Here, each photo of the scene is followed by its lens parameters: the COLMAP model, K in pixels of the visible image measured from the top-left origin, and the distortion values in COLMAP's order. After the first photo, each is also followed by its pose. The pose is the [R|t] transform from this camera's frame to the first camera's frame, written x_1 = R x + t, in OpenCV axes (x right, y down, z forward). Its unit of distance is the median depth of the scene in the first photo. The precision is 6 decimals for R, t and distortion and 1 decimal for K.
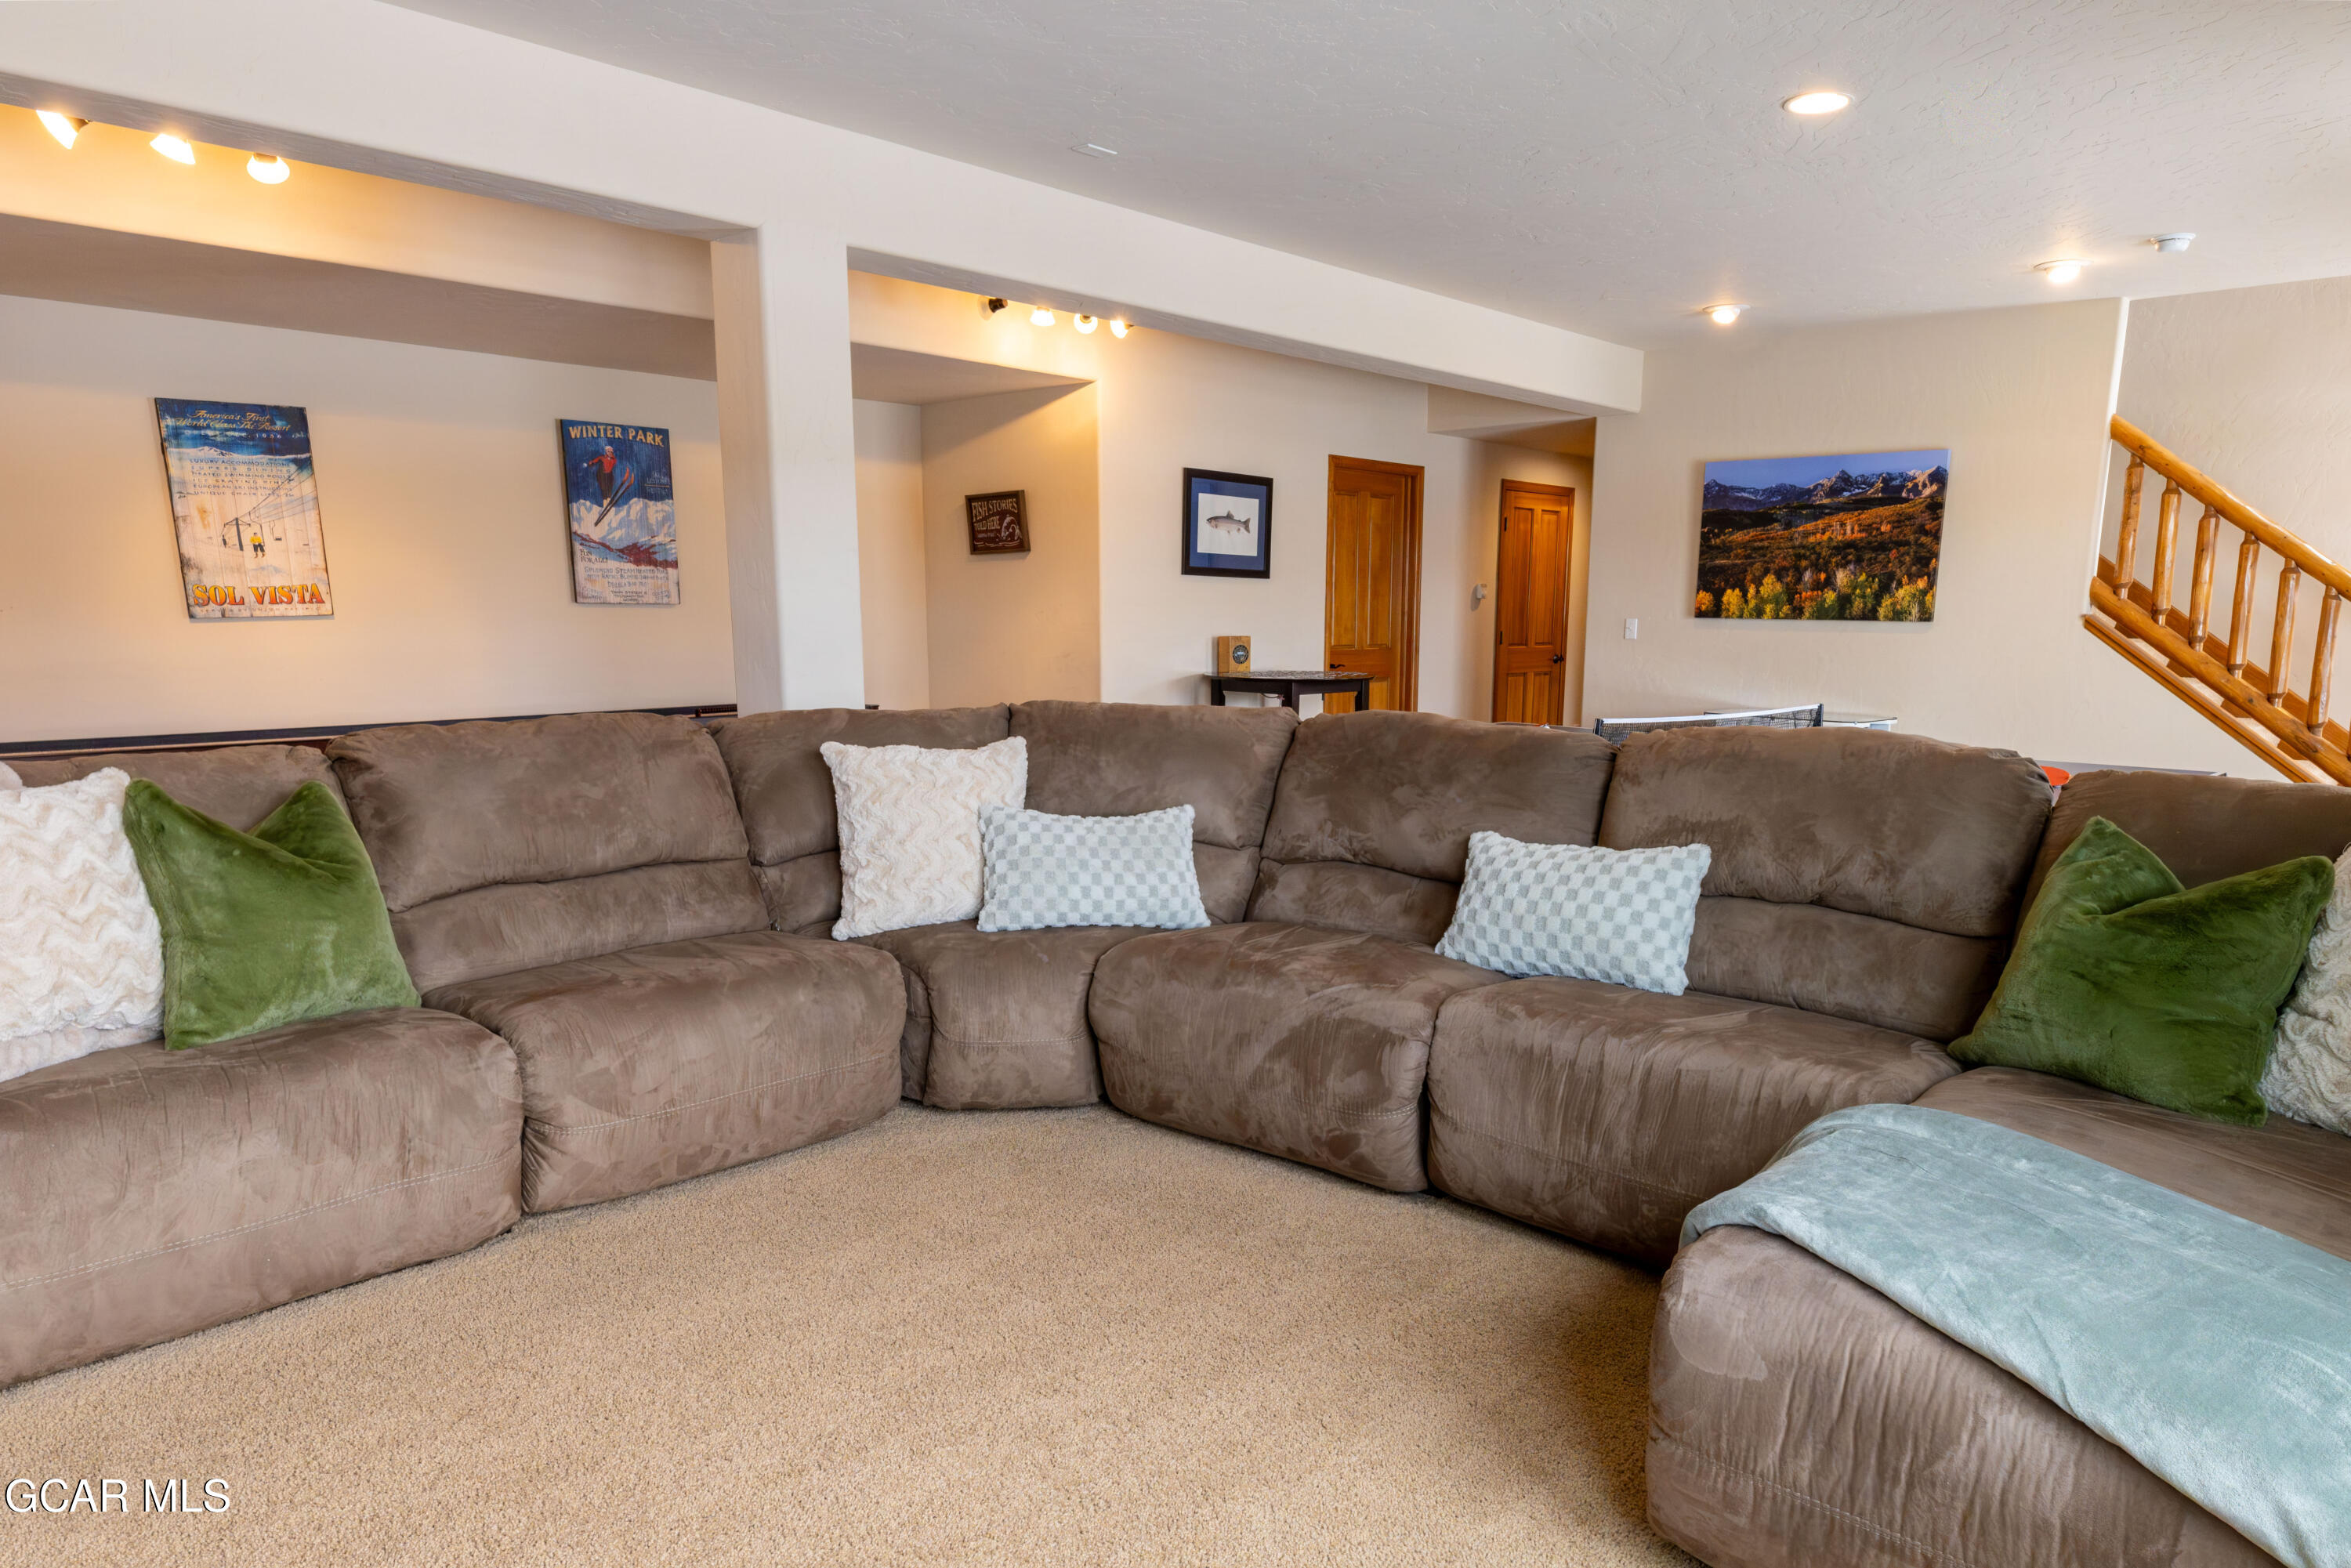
lens RADIAL K [[1406.7, 0, 1208.3], [0, 1406.7, 910.9], [0, 0, 1]] dist [-0.001381, 0.005015]
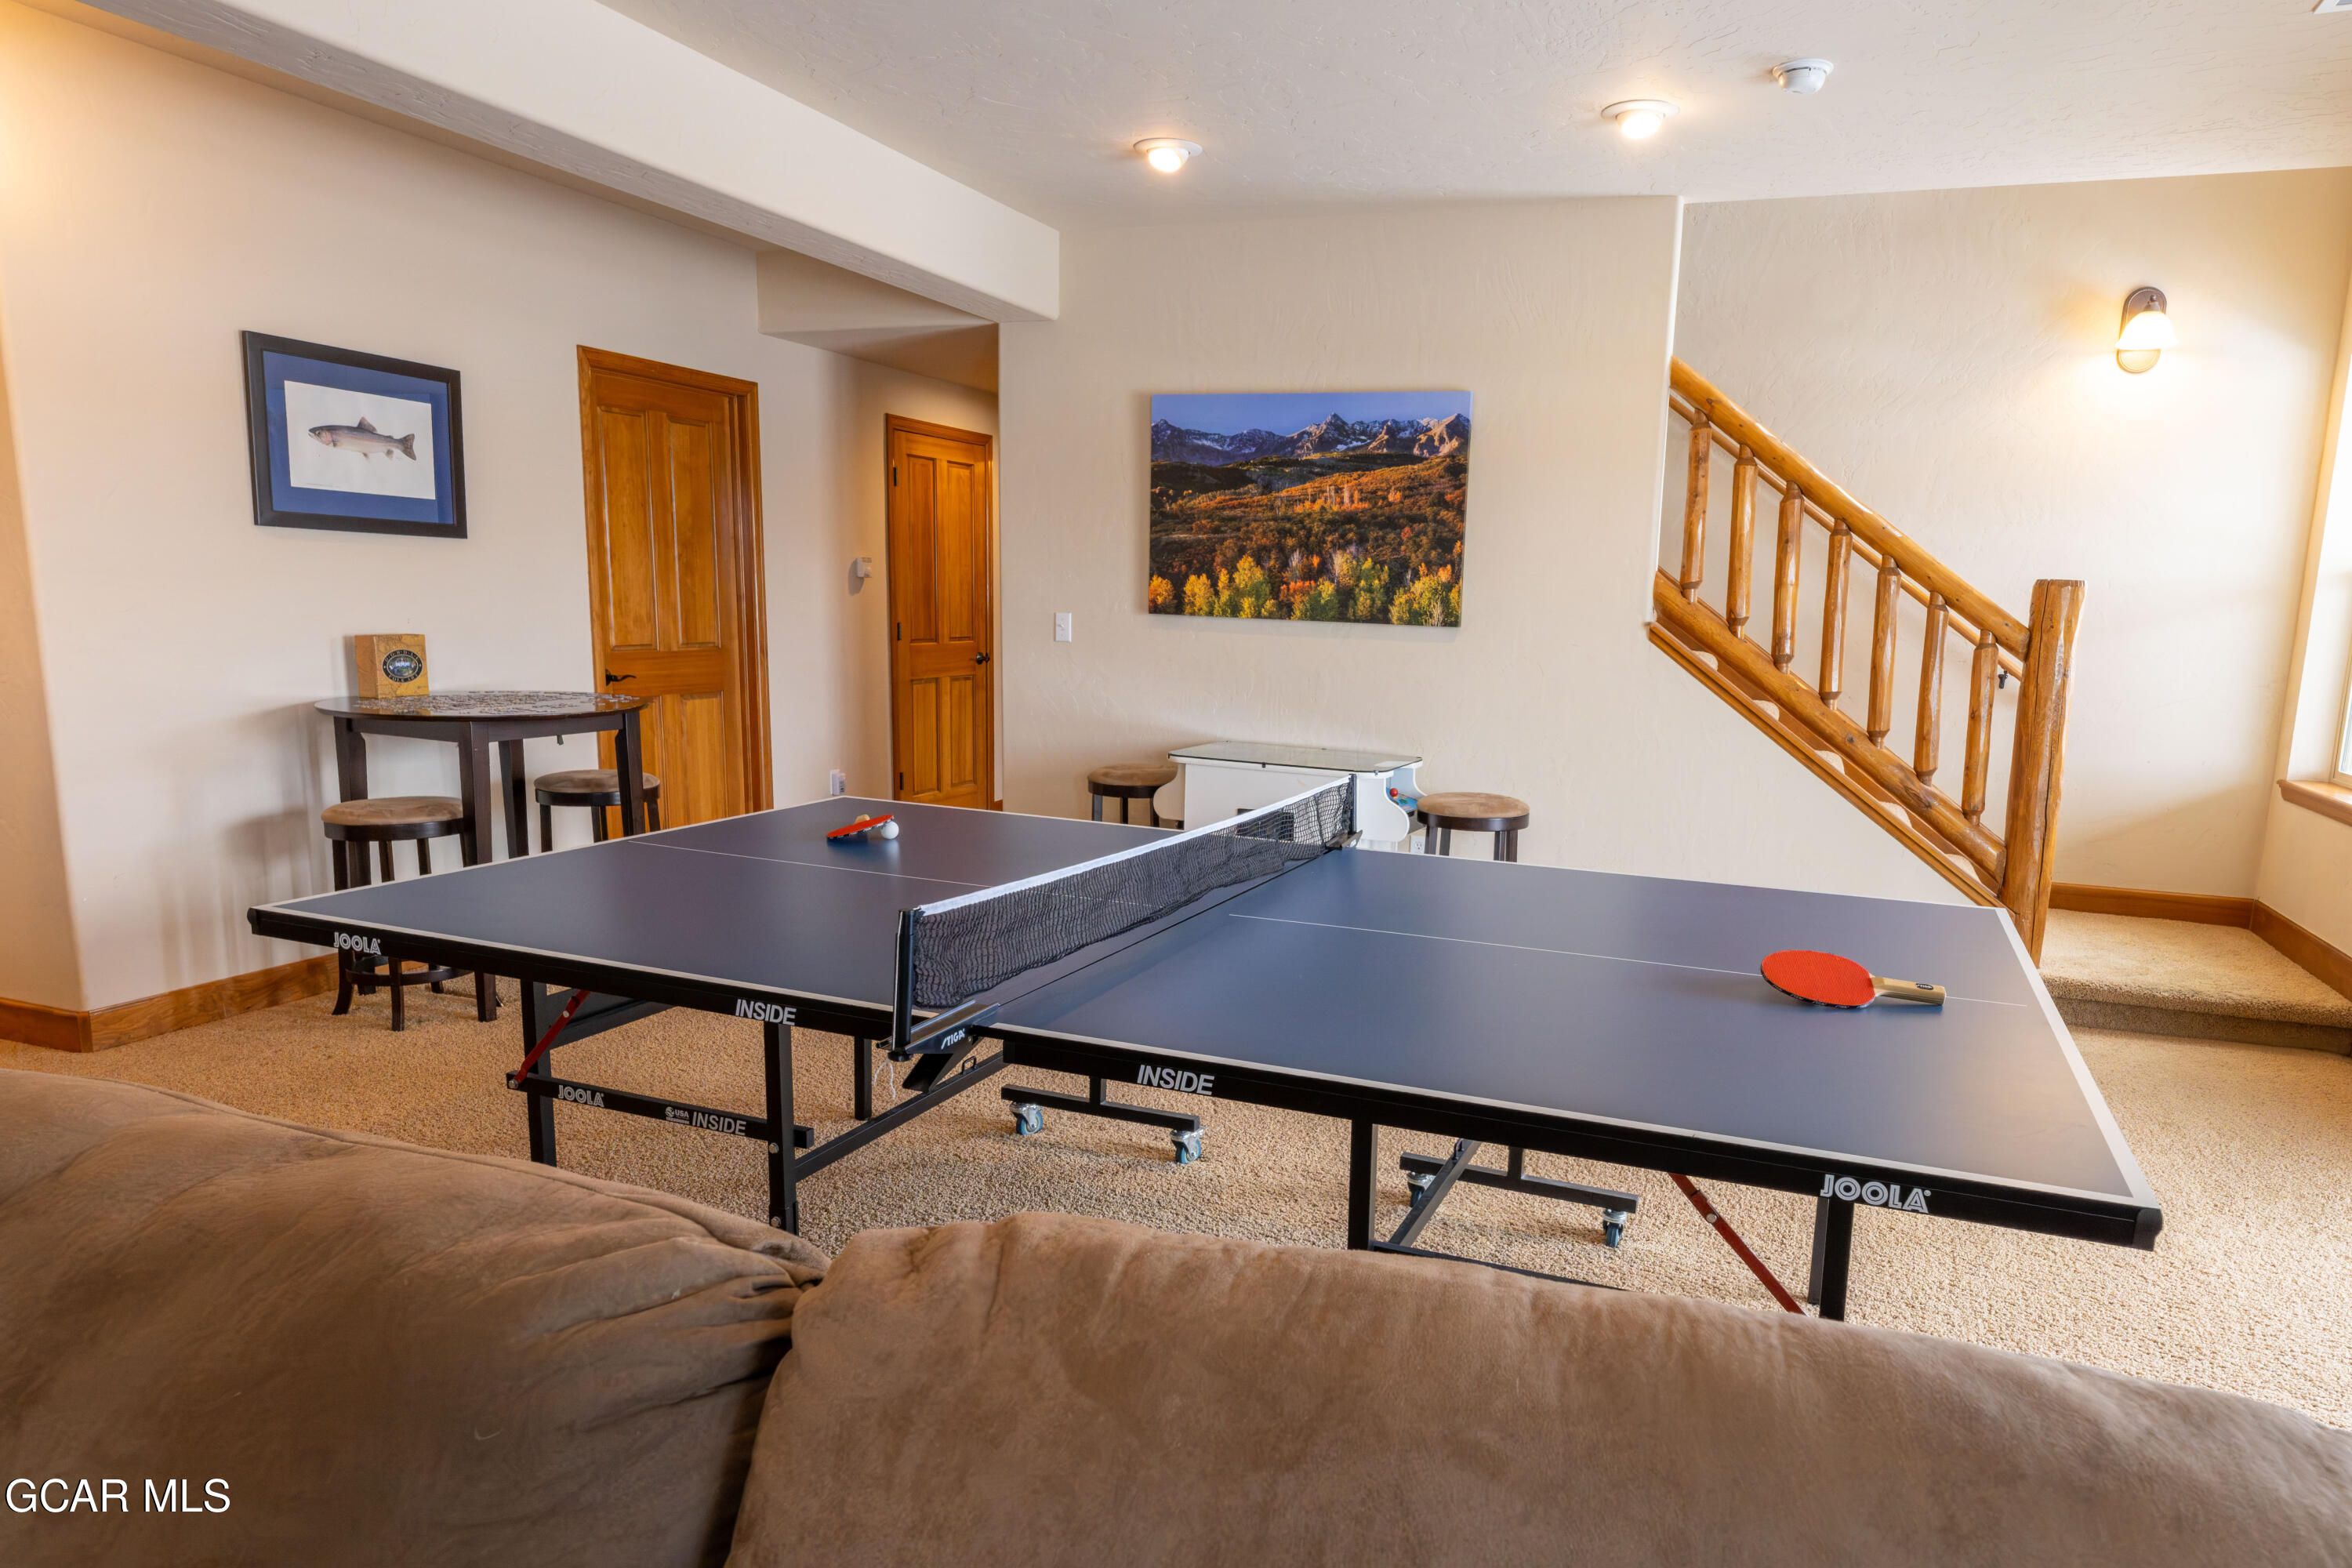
lens RADIAL K [[1407.3, 0, 1190.6], [0, 1407.3, 792.0], [0, 0, 1]] dist [-0.001381, 0.005015]
pose [[0.939189, -0.028140, 0.342246, 0.128882], [0.049551, 0.997312, -0.053975, -0.084974], [-0.339807, 0.067651, 0.938059, 0.357430]]
